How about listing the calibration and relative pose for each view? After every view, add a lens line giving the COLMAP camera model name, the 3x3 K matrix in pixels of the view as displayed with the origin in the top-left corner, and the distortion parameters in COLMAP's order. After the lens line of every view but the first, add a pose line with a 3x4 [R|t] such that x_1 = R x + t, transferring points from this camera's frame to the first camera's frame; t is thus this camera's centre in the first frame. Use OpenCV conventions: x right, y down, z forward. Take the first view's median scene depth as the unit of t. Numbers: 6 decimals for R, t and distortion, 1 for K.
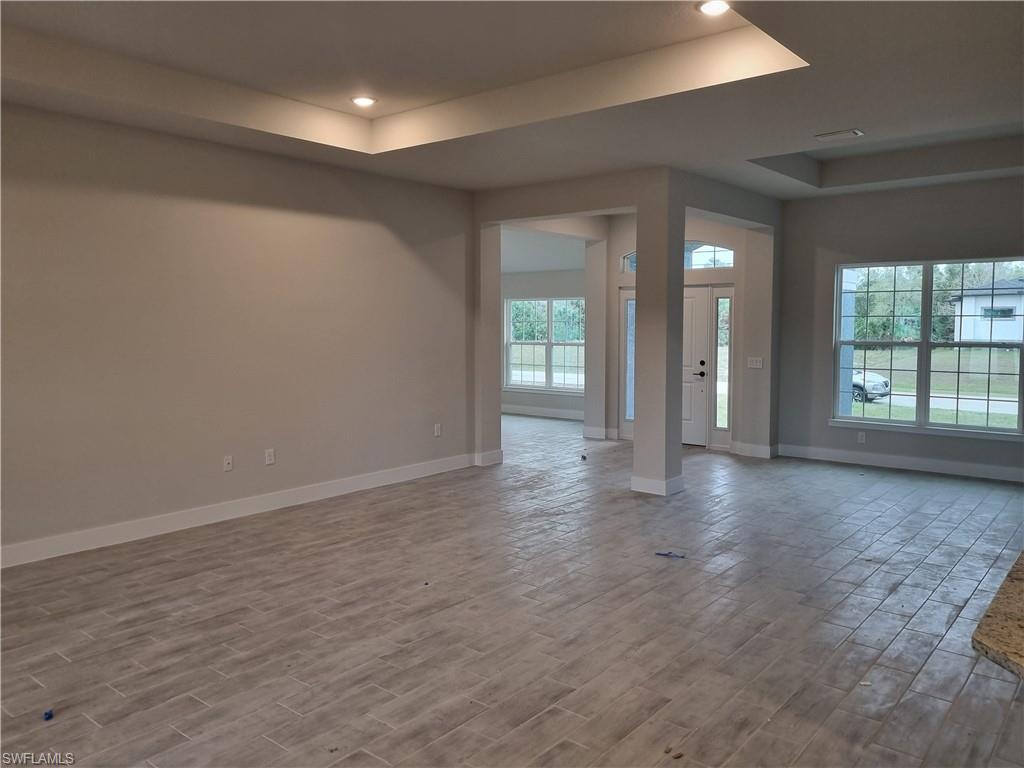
lens RADIAL K [[778.2, 0, 510.3], [0, 778.2, 382.5], [0, 0, 1]] dist [0.001346, -0.010049]
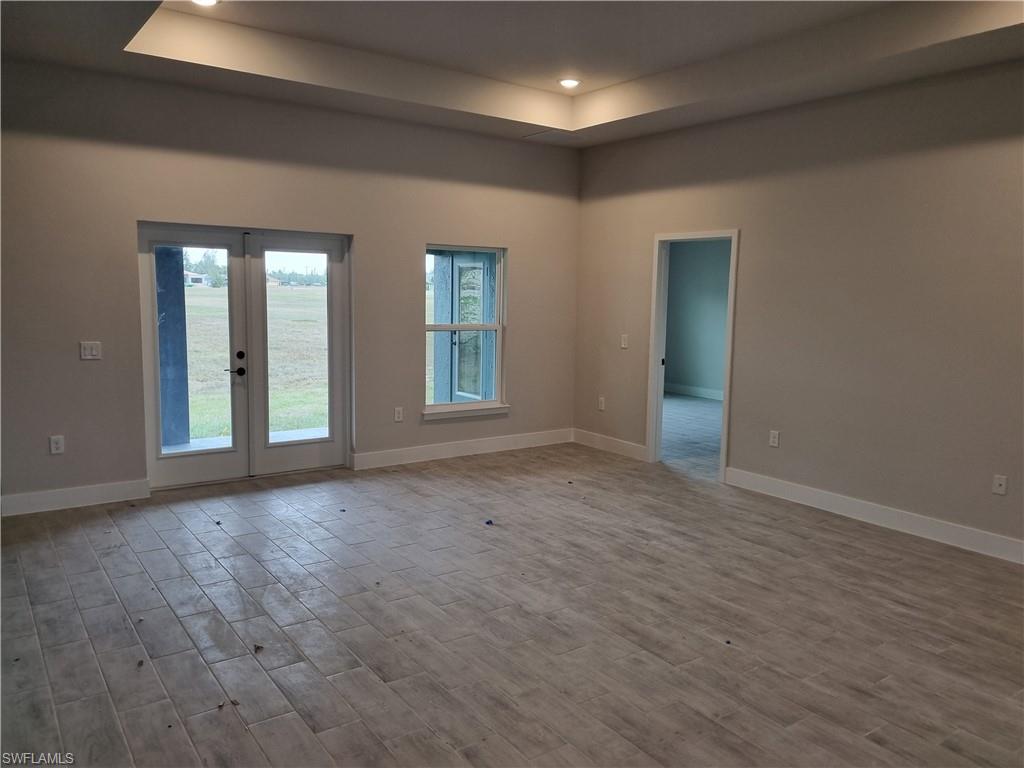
lens RADIAL K [[778.2, 0, 510.5], [0, 778.2, 383.8], [0, 0, 1]] dist [0.001346, -0.010049]
pose [[-0.260819, 0.120108, -0.957887, 0.654361], [-0.103338, 0.983056, 0.151401, -0.080441], [0.959841, 0.138474, -0.243988, 0.972695]]
